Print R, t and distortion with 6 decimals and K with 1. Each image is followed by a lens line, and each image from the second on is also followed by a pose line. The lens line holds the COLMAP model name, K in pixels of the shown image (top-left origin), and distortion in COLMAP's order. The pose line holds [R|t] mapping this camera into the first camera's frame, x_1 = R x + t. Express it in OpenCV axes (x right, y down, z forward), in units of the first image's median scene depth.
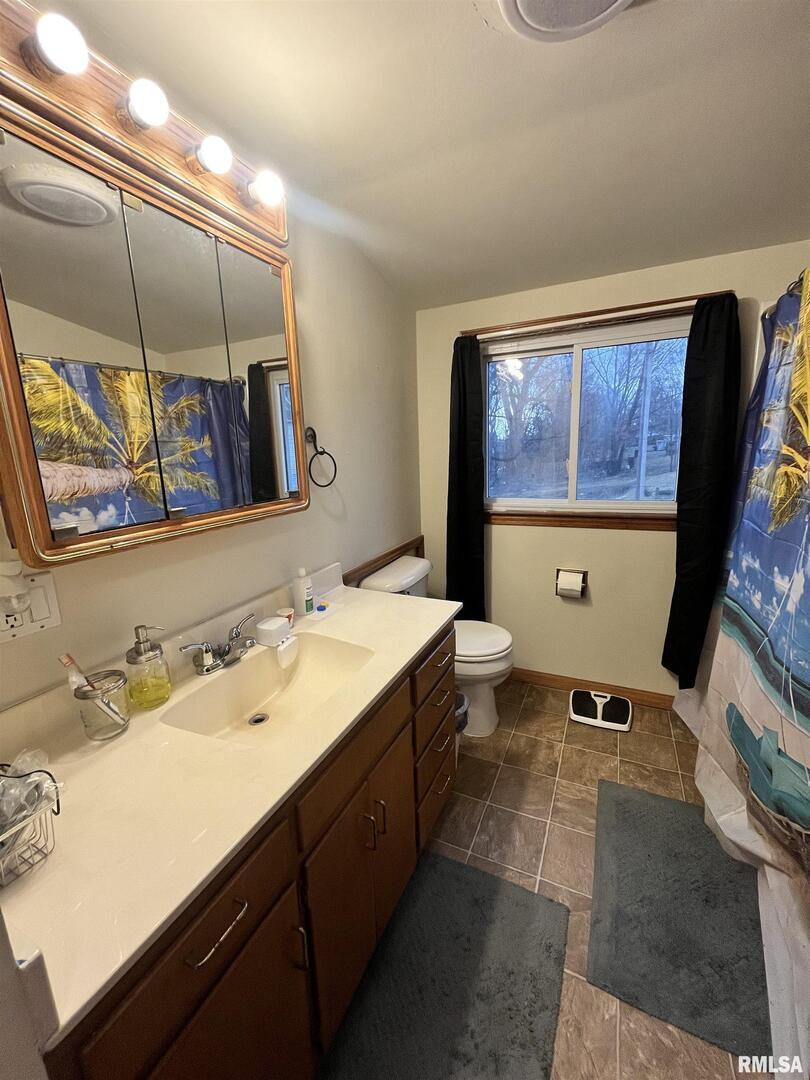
lens RADIAL K [[435.3, 0, 404.5], [0, 435.3, 536.9], [0, 0, 1]] dist [-0.006639, 0.000231]
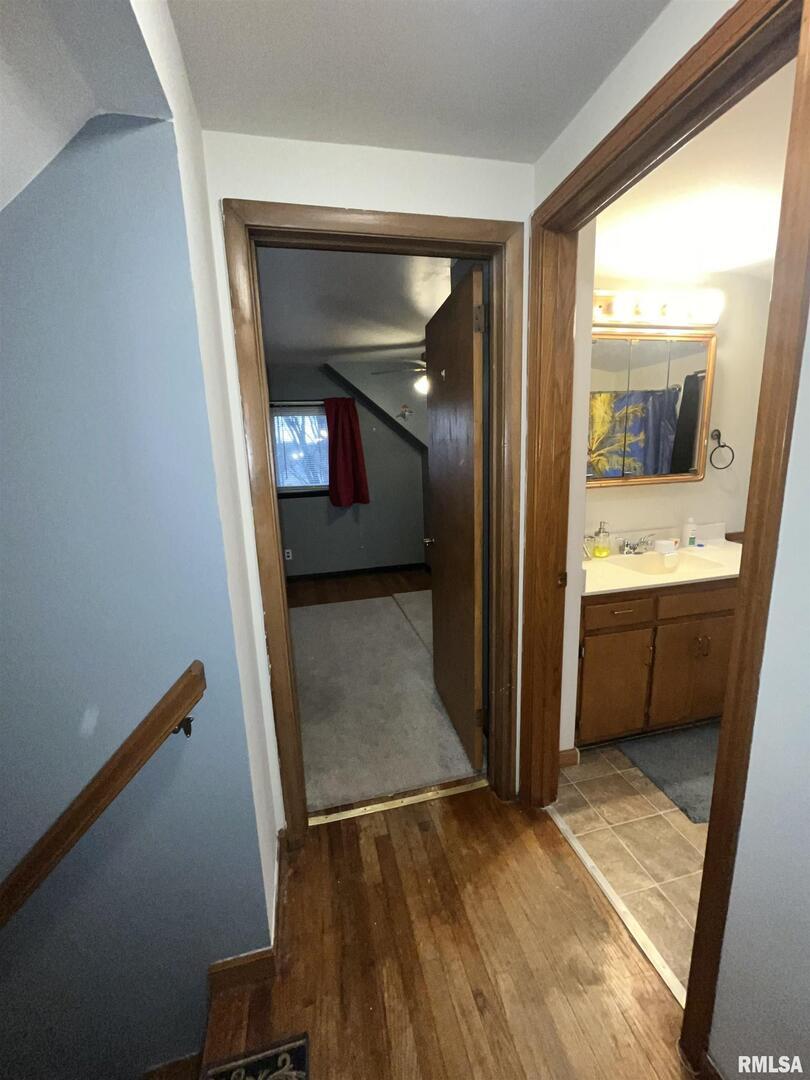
lens RADIAL K [[435.3, 0, 404.6], [0, 435.3, 537.9], [0, 0, 1]] dist [-0.006639, 0.000231]
pose [[0.629026, 0.166026, -0.759448, 0.211770], [-0.142688, 0.984988, 0.097149, 0.089631], [0.764177, 0.047255, 0.643273, -0.543759]]
